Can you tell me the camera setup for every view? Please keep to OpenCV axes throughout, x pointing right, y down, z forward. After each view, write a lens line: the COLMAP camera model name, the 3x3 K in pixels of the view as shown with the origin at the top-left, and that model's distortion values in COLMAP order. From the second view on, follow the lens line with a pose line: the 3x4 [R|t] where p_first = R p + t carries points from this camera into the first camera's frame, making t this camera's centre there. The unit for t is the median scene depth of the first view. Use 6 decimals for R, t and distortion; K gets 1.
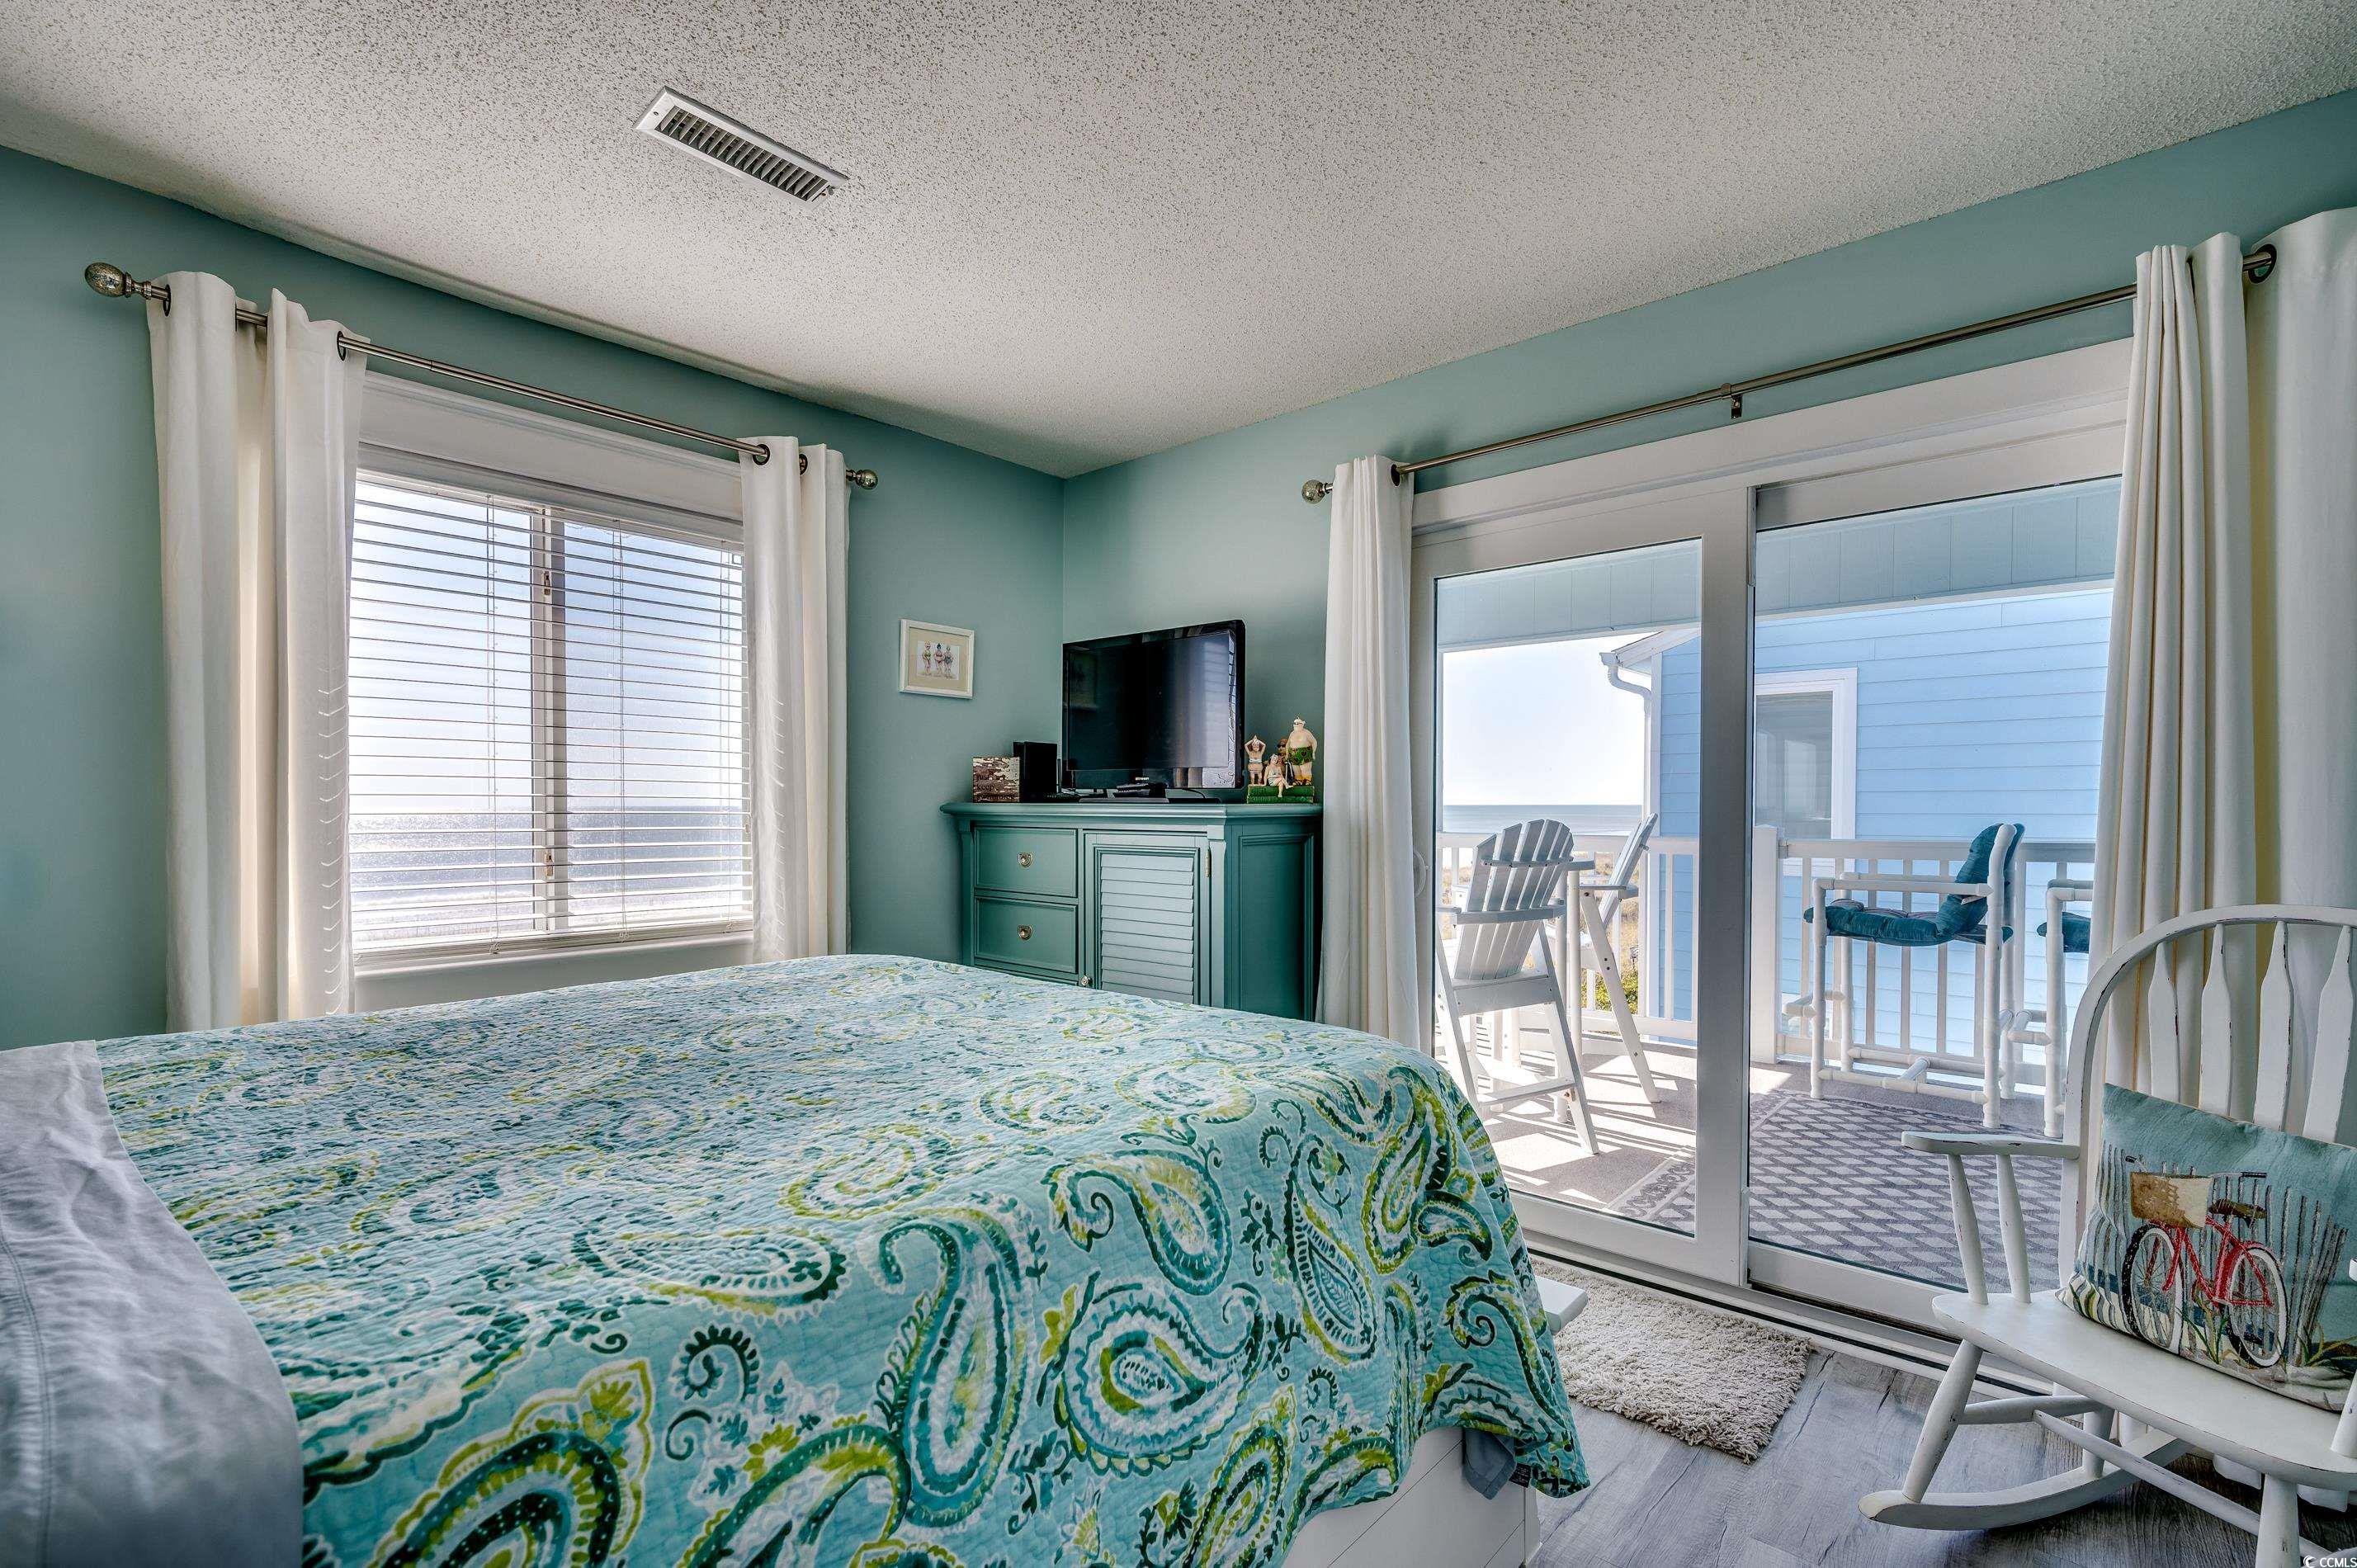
lens RADIAL K [[1051.9, 0, 1167.9], [0, 1051.9, 821.4], [0, 0, 1]] dist [-0.003923, 0.000519]
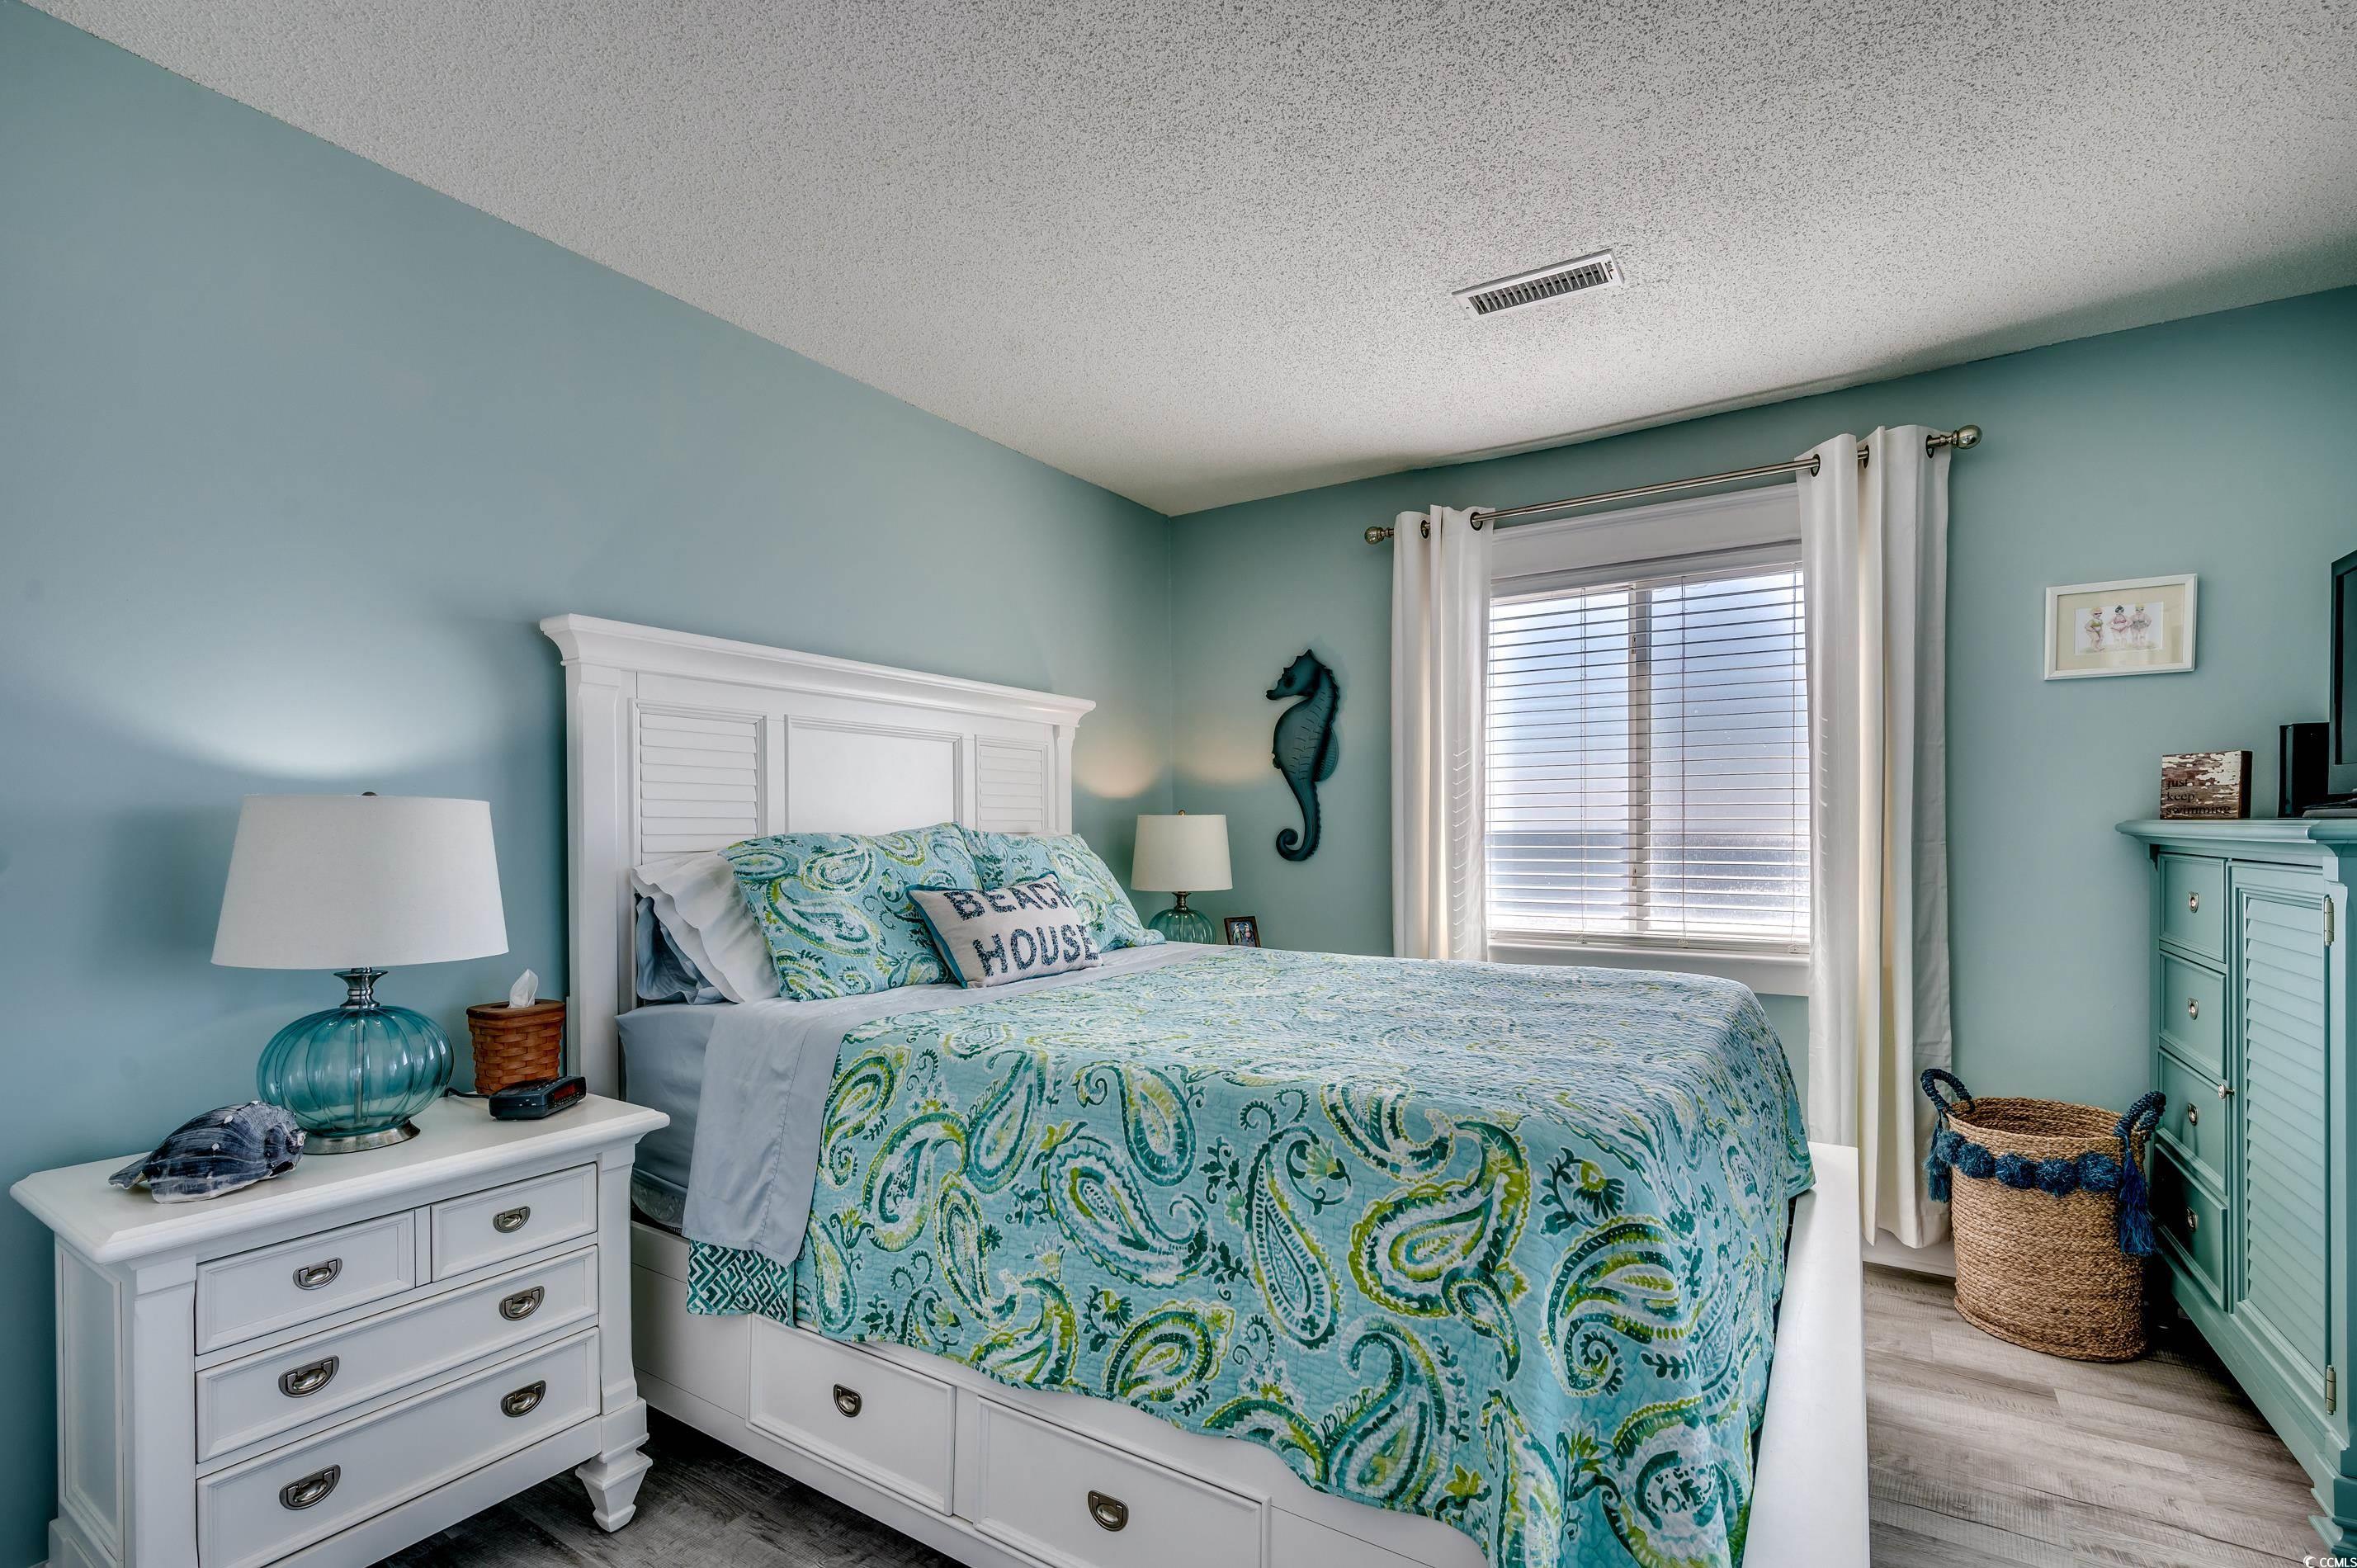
lens RADIAL K [[1051.9, 0, 1197.5], [0, 1051.9, 838.8], [0, 0, 1]] dist [-0.003923, 0.000519]
pose [[0.170723, 0.005293, -0.985305, 1.314271], [-0.005792, 0.999974, 0.004368, -0.012519], [0.985302, 0.004961, 0.170749, 0.756168]]
